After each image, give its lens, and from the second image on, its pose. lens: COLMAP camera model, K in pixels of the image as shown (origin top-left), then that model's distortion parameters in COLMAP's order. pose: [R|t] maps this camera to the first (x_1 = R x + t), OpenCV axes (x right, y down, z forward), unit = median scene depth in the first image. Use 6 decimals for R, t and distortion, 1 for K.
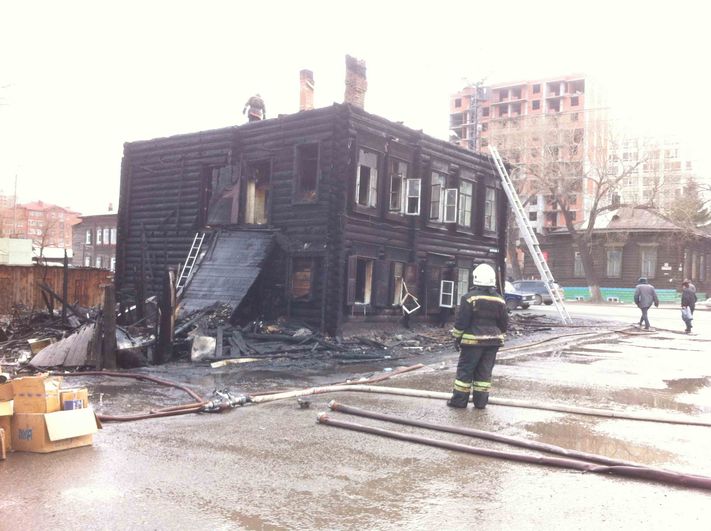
lens RADIAL K [[722.0, 0, 343.3], [0, 722.0, 250.3], [0, 0, 1]] dist [0.113223, -0.370985]
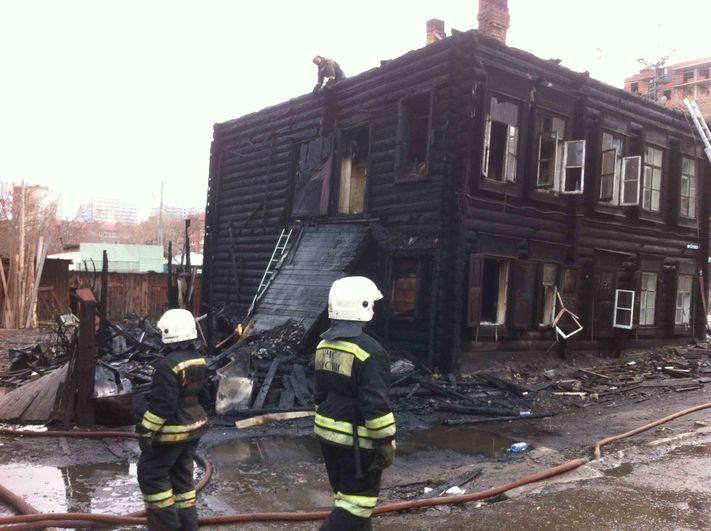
lens RADIAL K [[721.6, 0, 355.0], [0, 721.6, 294.9], [0, 0, 1]] dist [0.128779, -0.403055]
pose [[0.978650, -0.000548, -0.205533, 0.034796], [0.011225, 0.998647, 0.050782, 0.008732], [0.205227, -0.052005, 0.977332, 0.269379]]
